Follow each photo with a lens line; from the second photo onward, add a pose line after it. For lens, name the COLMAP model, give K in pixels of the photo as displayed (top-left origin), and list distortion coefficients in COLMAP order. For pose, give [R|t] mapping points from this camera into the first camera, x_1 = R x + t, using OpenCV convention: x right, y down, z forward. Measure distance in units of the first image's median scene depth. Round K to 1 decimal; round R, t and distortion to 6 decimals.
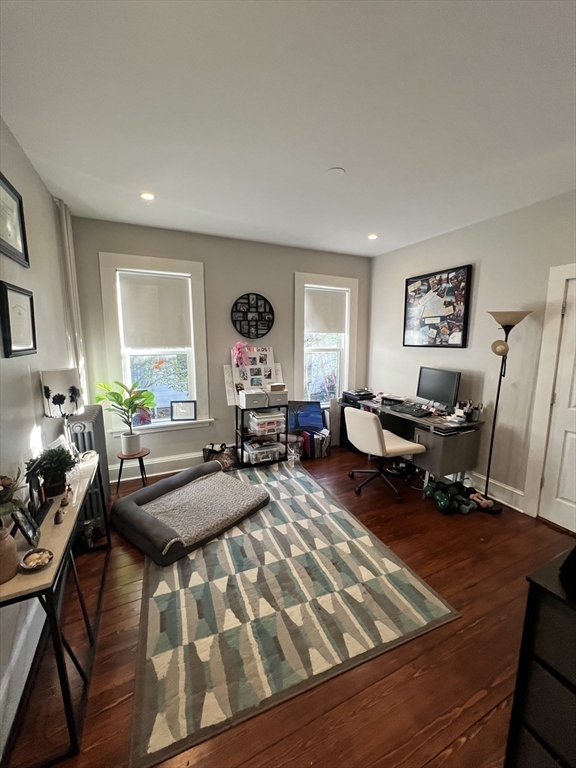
lens RADIAL K [[307.7, 0, 290.5], [0, 307.7, 385.2], [0, 0, 1]] dist [-0.003210, -0.000329]
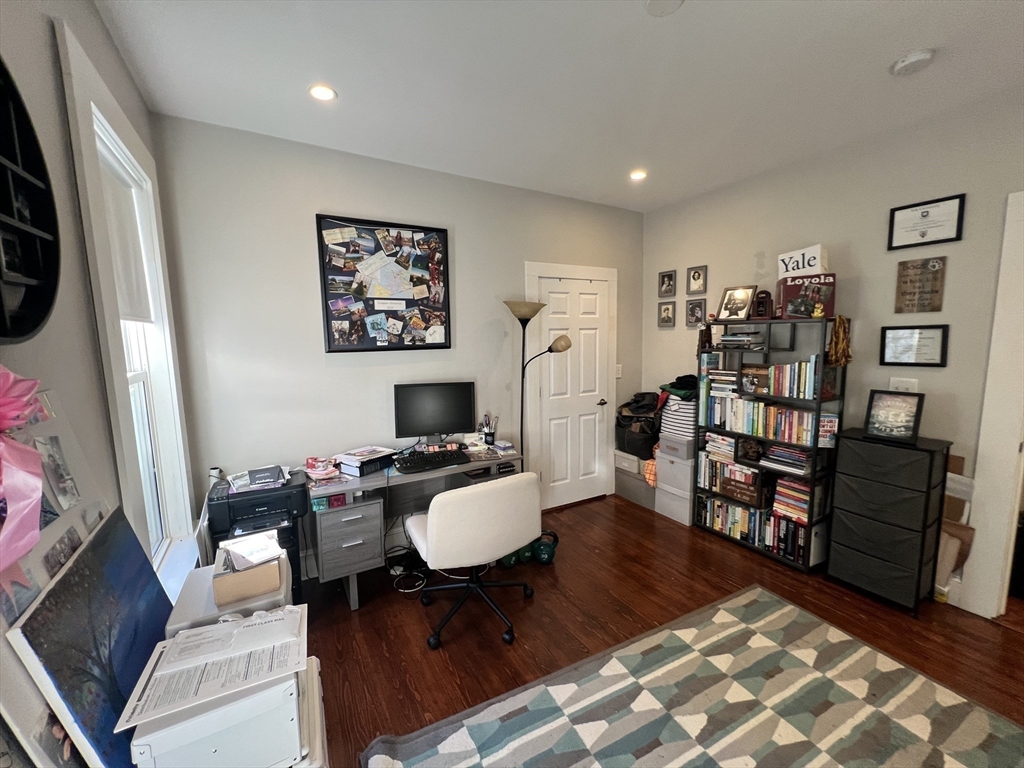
lens RADIAL K [[412.6, 0, 512.9], [0, 412.6, 379.8], [0, 0, 1]] dist [0.004536, 0.000554]
pose [[-0.077485, -0.119891, 0.989759, -0.374471], [0.158438, 0.978647, 0.130949, -0.147002], [-0.984324, 0.166962, -0.056835, 0.901577]]
